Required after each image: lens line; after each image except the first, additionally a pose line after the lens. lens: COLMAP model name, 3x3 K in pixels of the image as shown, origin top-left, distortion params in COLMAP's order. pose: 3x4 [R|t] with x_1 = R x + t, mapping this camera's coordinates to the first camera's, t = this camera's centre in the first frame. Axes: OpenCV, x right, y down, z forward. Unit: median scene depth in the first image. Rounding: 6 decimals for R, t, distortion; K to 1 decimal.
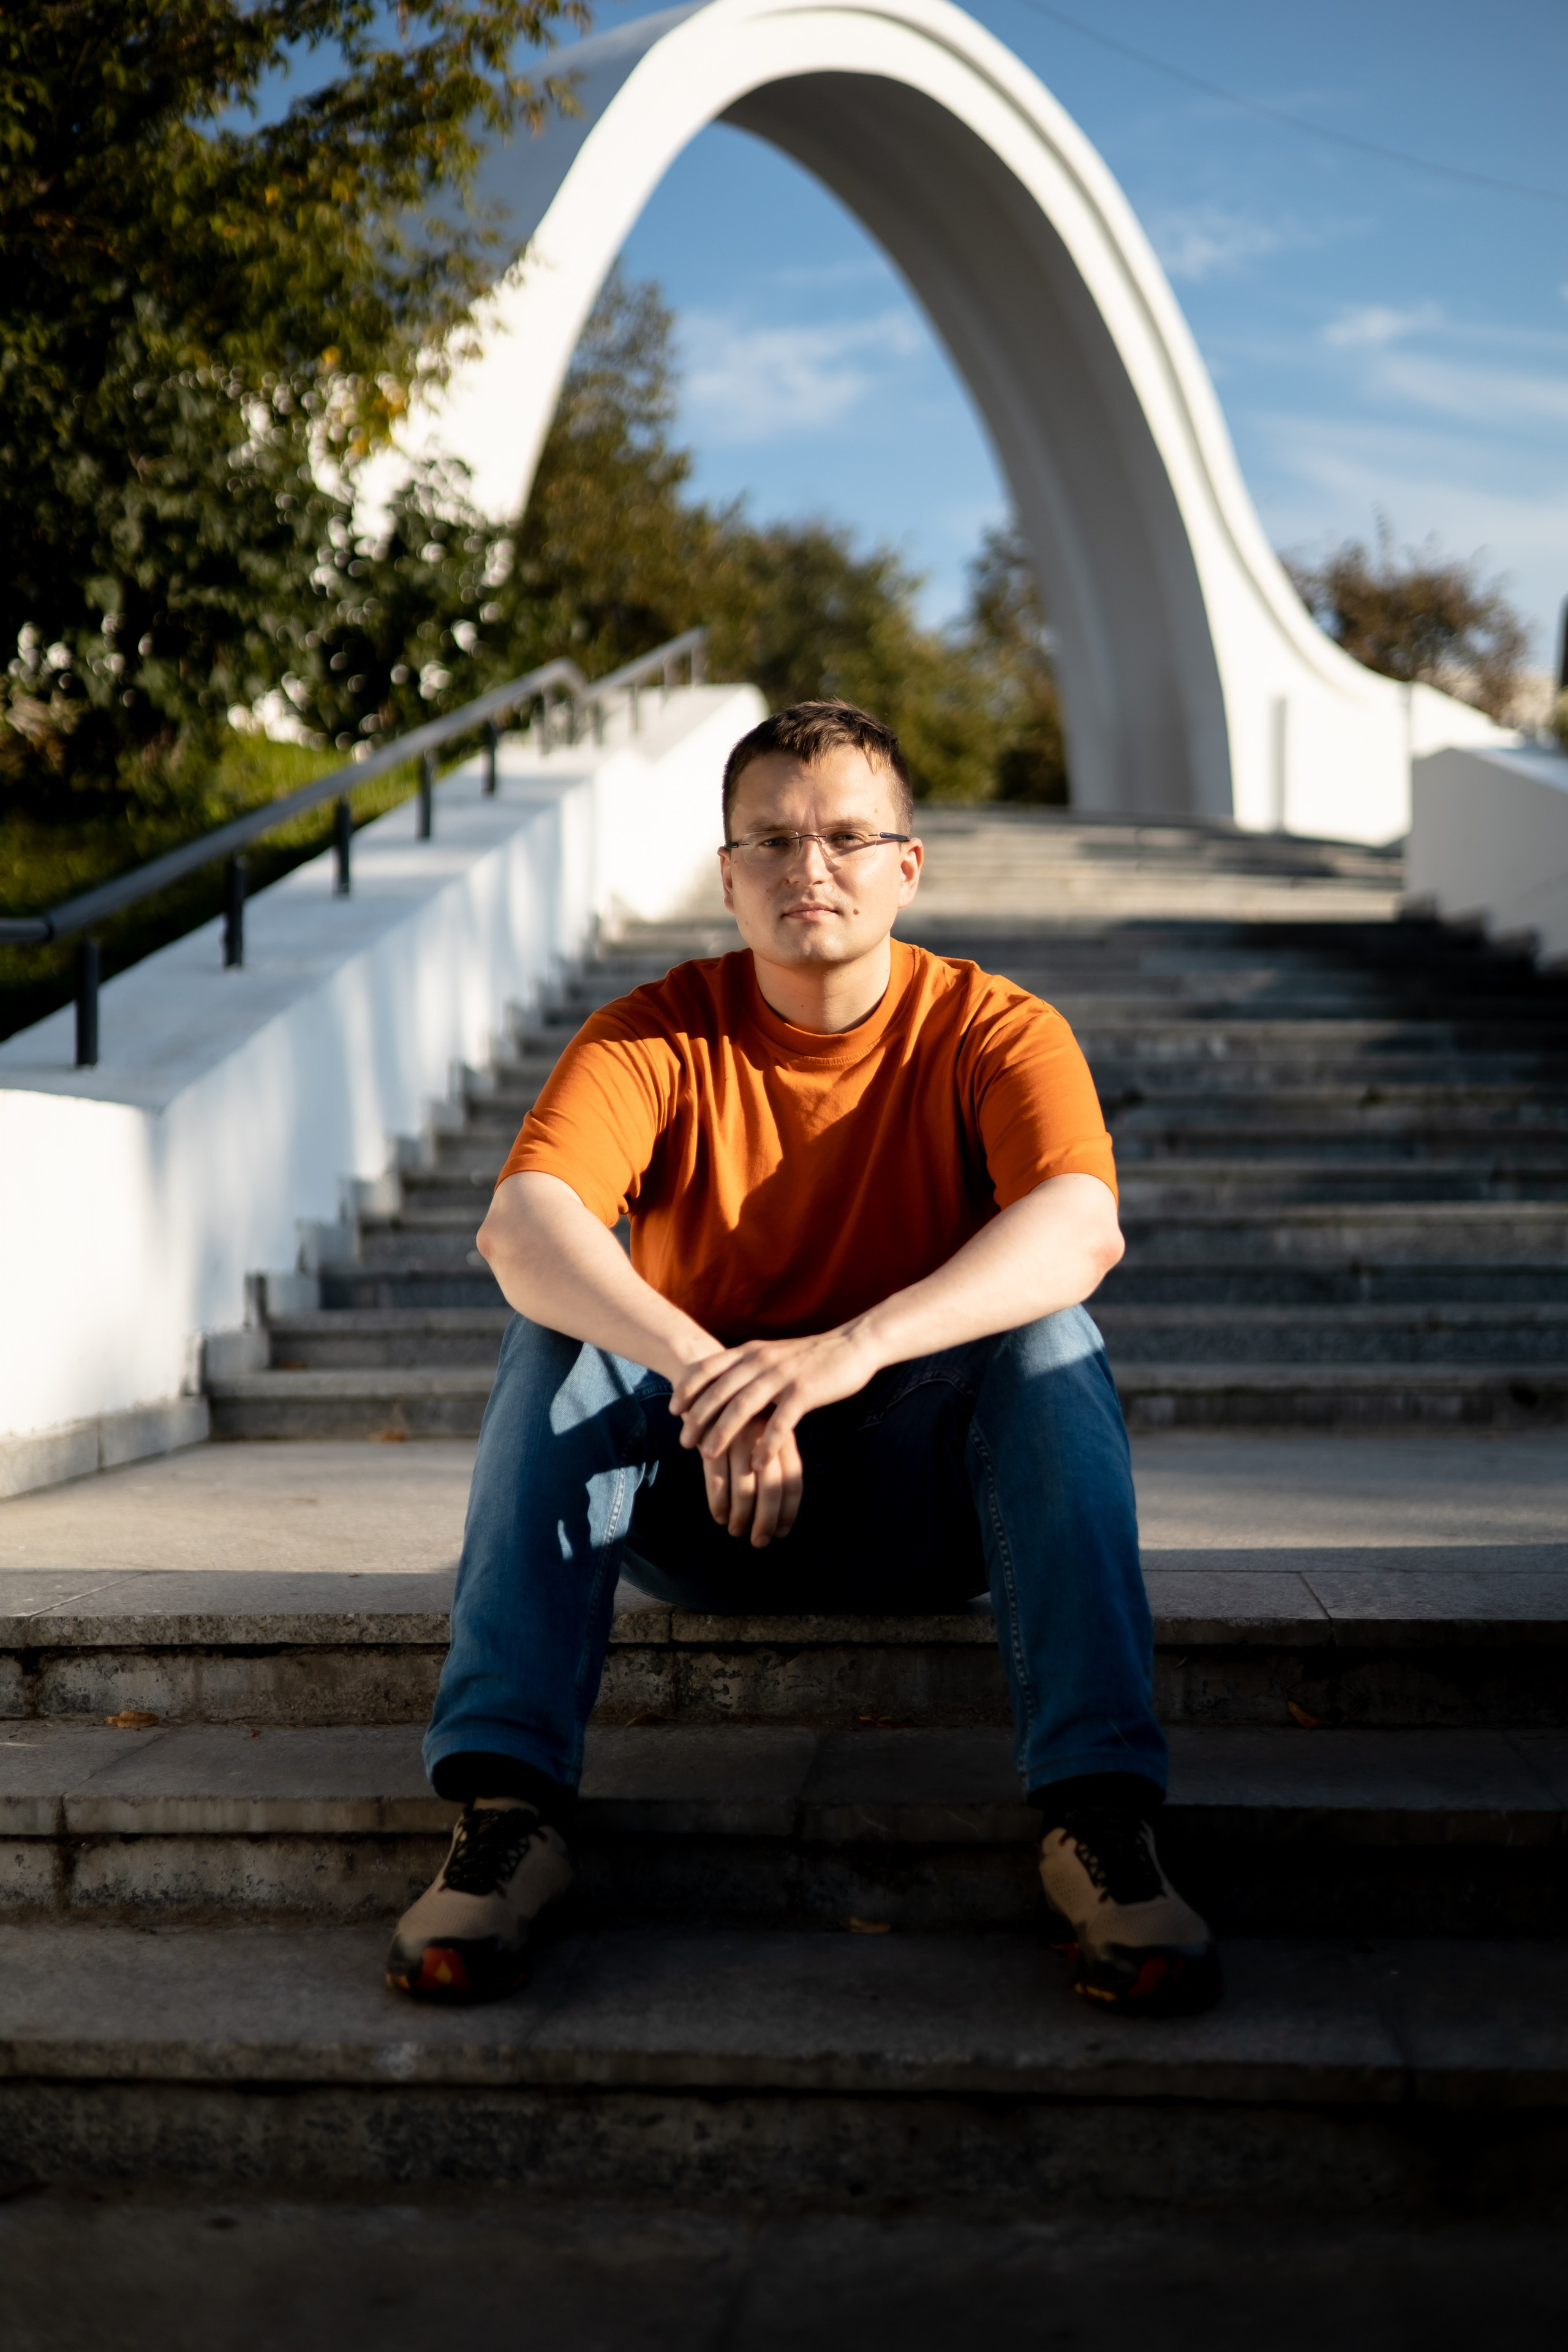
lens RADIAL K [[3320.0, 0, 784.1], [0, 3320.0, 1168.9], [0, 0, 1]] dist [0.039107, 0.000000]
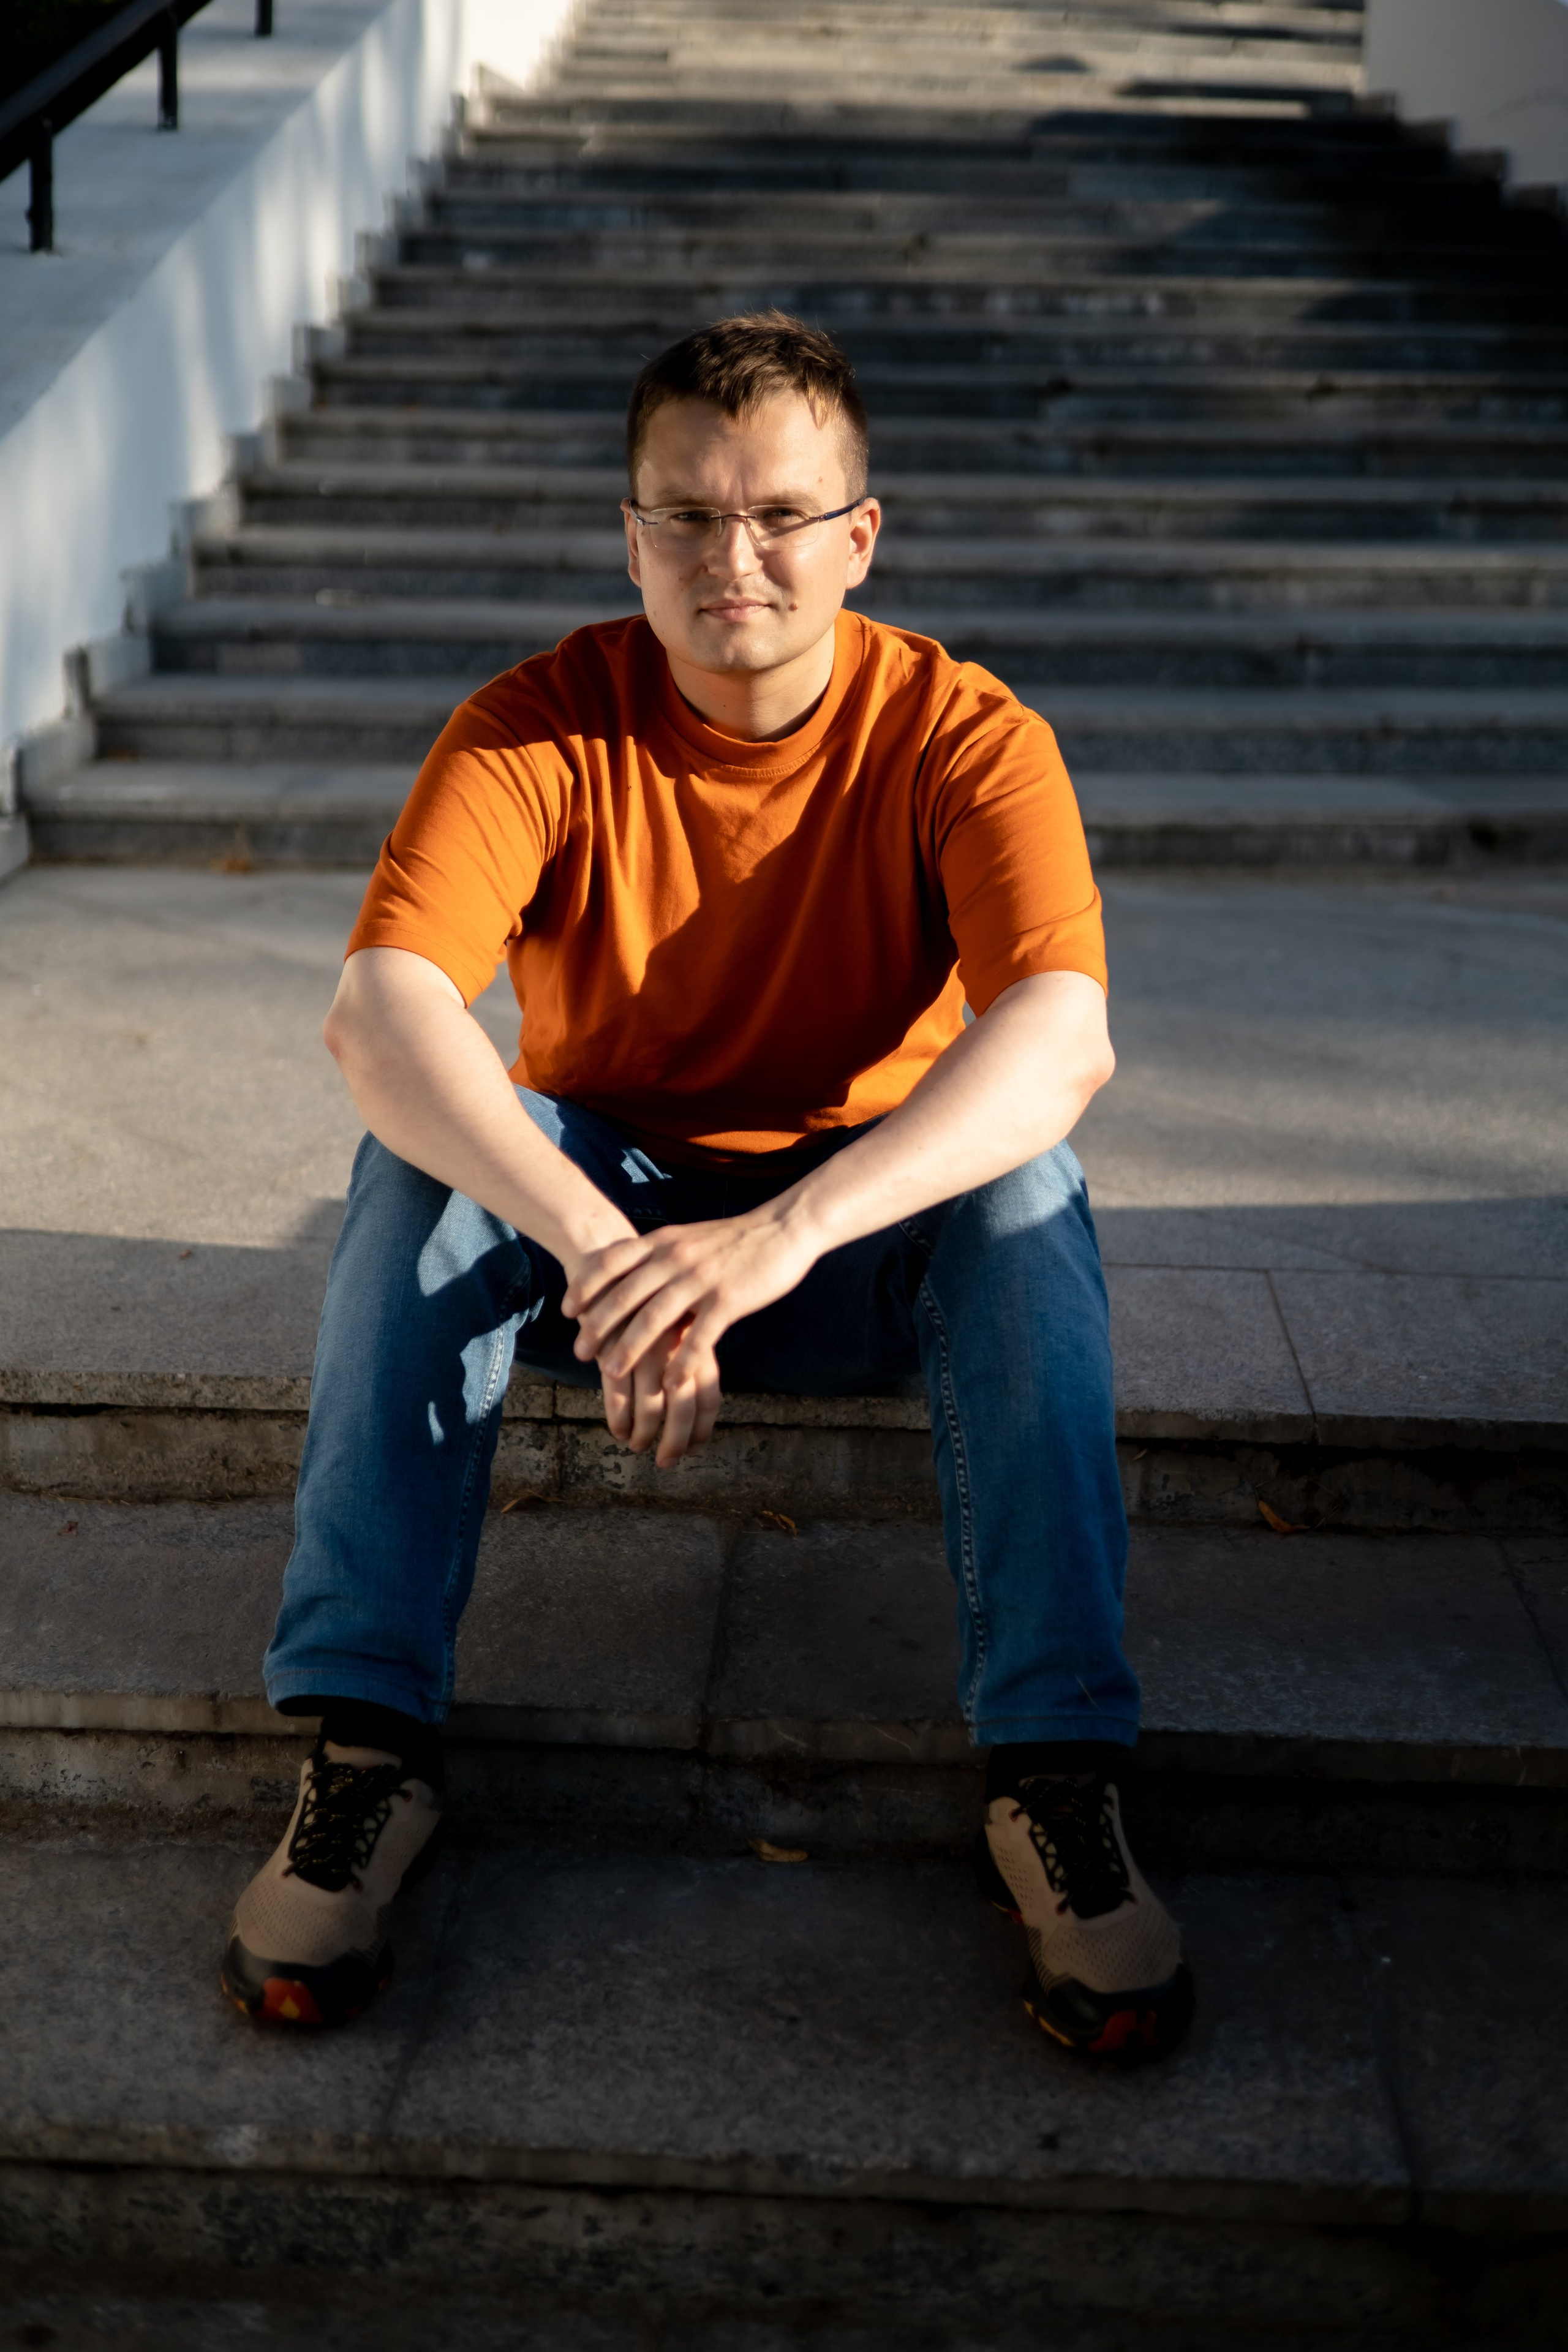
lens RADIAL K [[3320.0, 0, 783.2], [0, 3320.0, 1182.6], [0, 0, 1]] dist [0.039107, 0.000000]
pose [[0.998870, 0.017547, 0.044171, -0.014701], [-0.029335, 0.958825, 0.282477, -0.172355], [-0.037395, -0.283454, 0.958257, 0.199256]]
